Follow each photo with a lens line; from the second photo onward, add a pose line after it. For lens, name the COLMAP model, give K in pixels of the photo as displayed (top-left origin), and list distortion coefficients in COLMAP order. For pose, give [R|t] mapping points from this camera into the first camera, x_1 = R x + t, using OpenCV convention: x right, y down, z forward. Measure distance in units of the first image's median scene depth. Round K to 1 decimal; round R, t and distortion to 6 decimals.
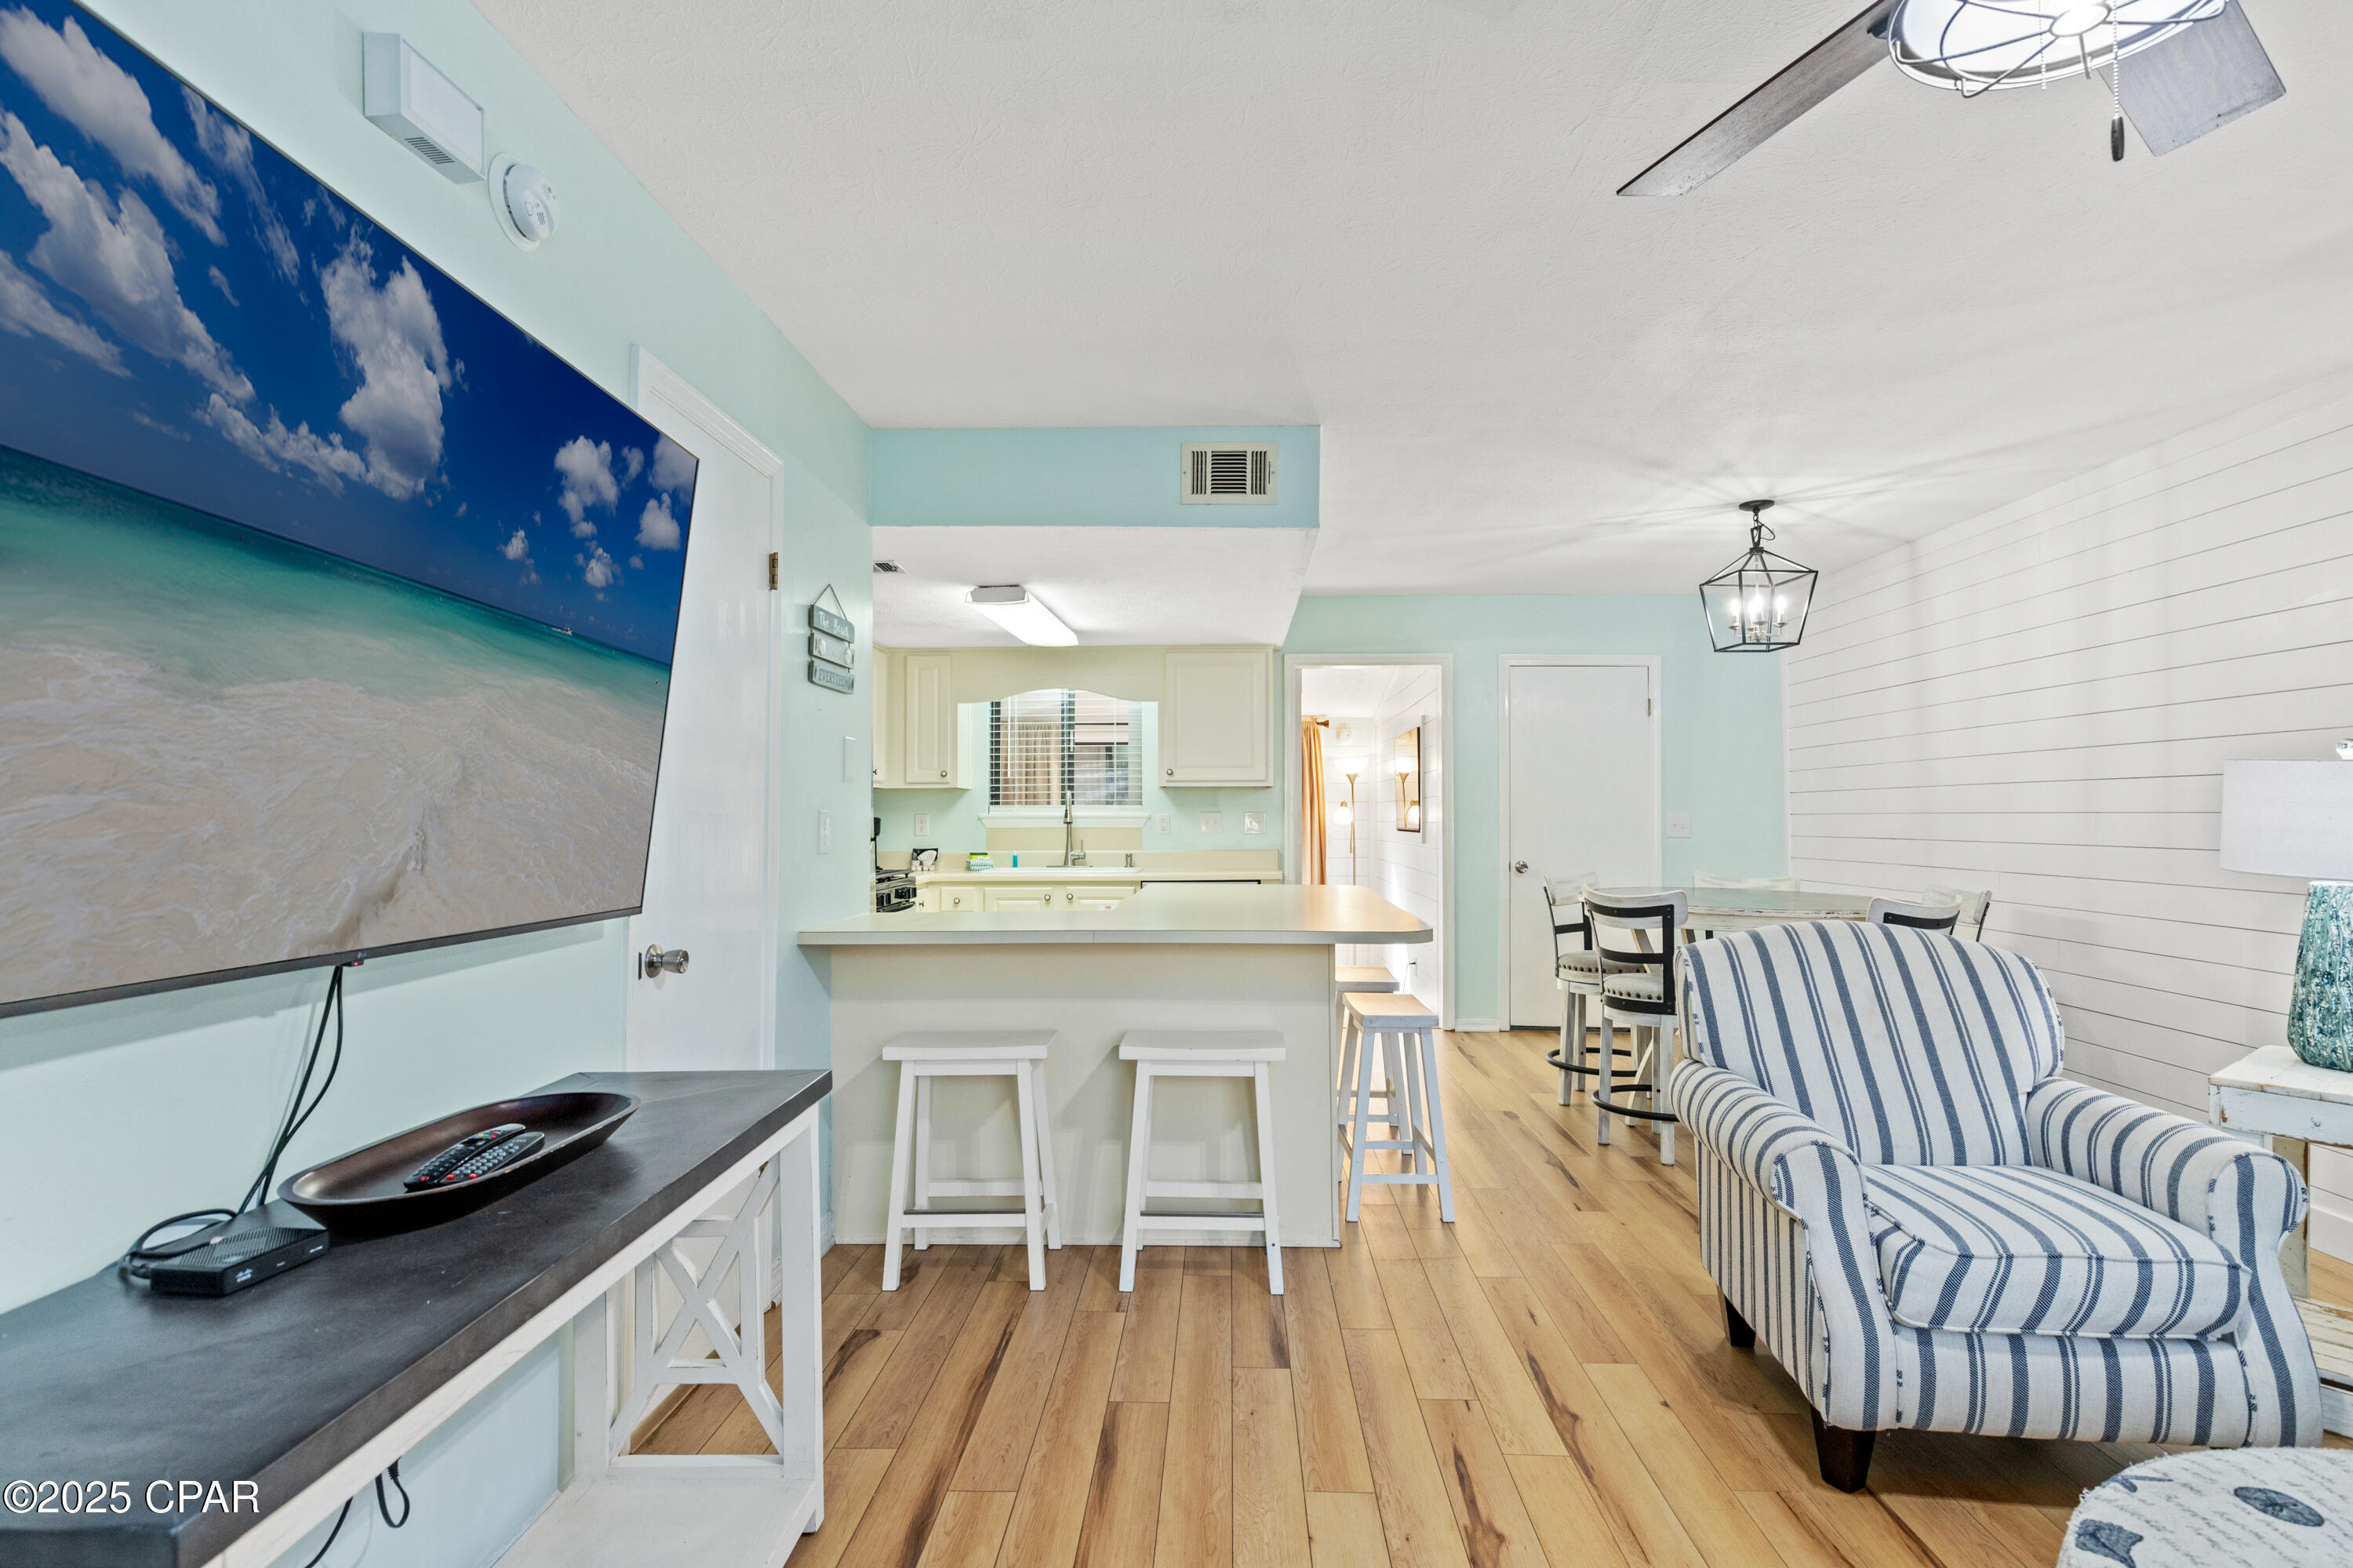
lens RADIAL K [[1270.4, 0, 1180.5], [0, 1270.4, 795.0], [0, 0, 1]] dist [0.001436, 0.000080]
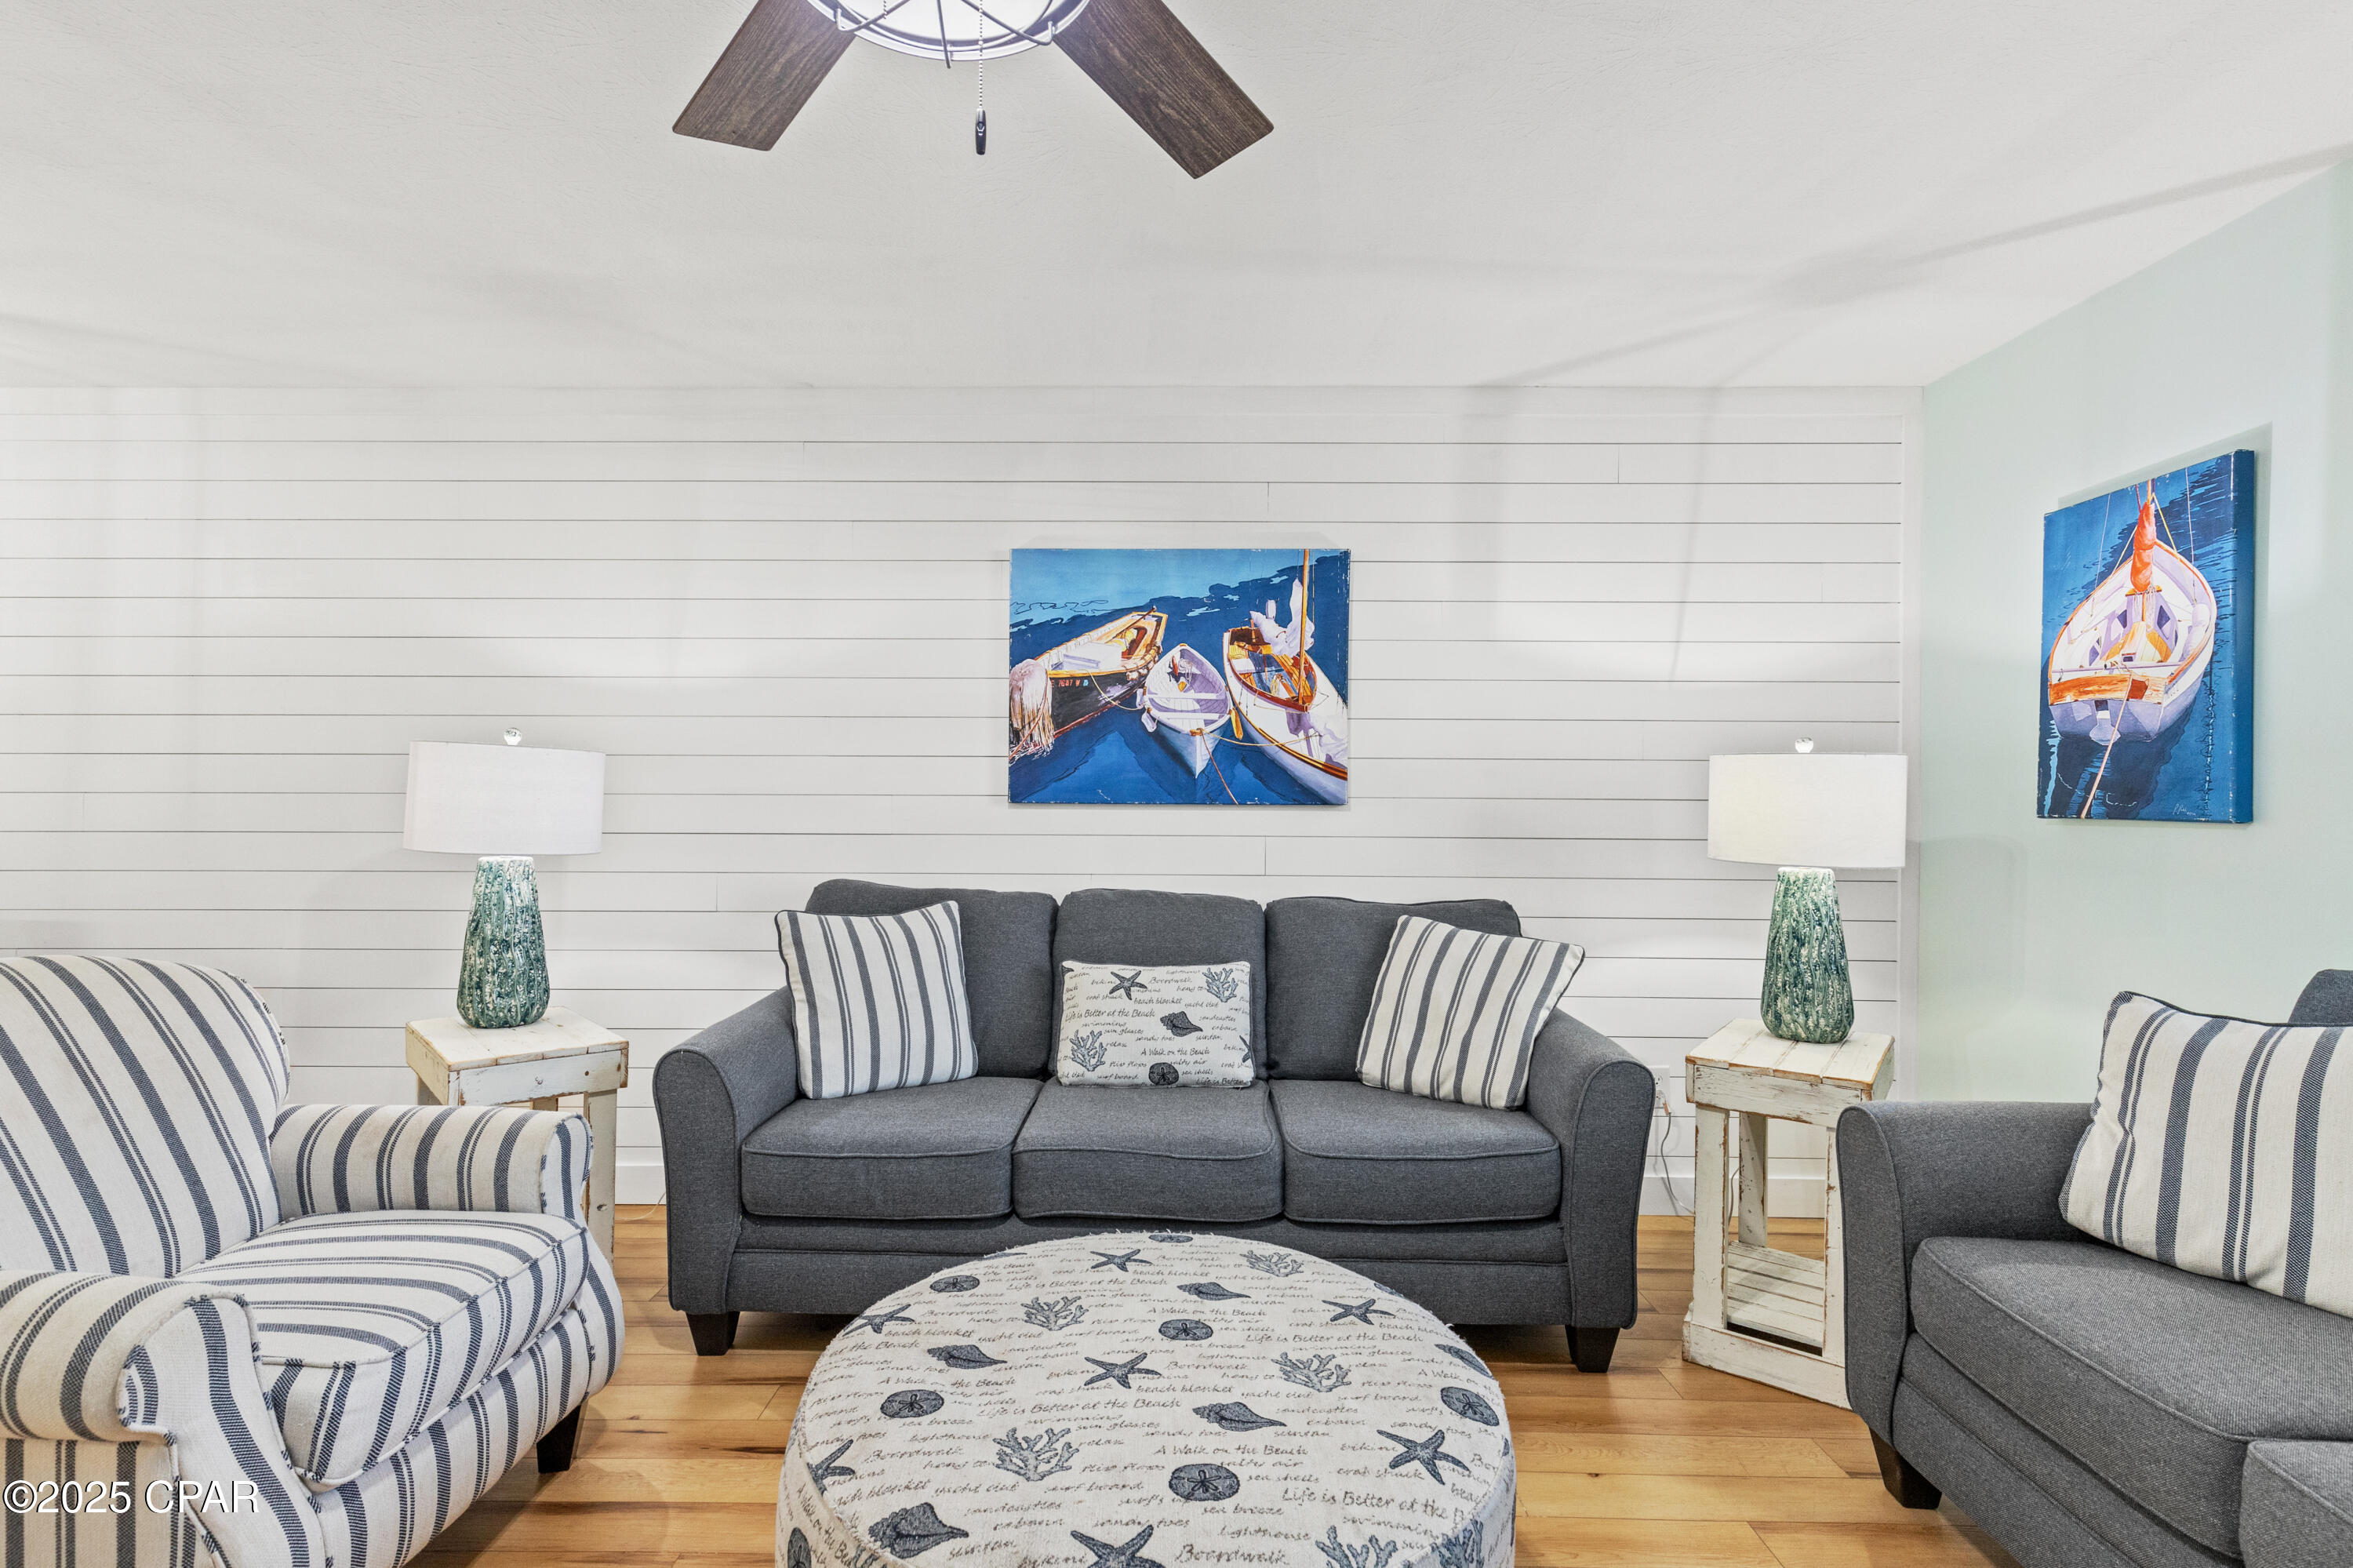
lens RADIAL K [[1101.5, 0, 1160.4], [0, 1101.5, 785.0], [0, 0, 1]] dist [0.003620, 0.000945]
pose [[-0.047387, 0.009185, 0.998834, -0.090956], [-0.020766, 0.999733, -0.010179, 0.002439], [-0.998661, -0.021224, -0.047183, 0.506847]]
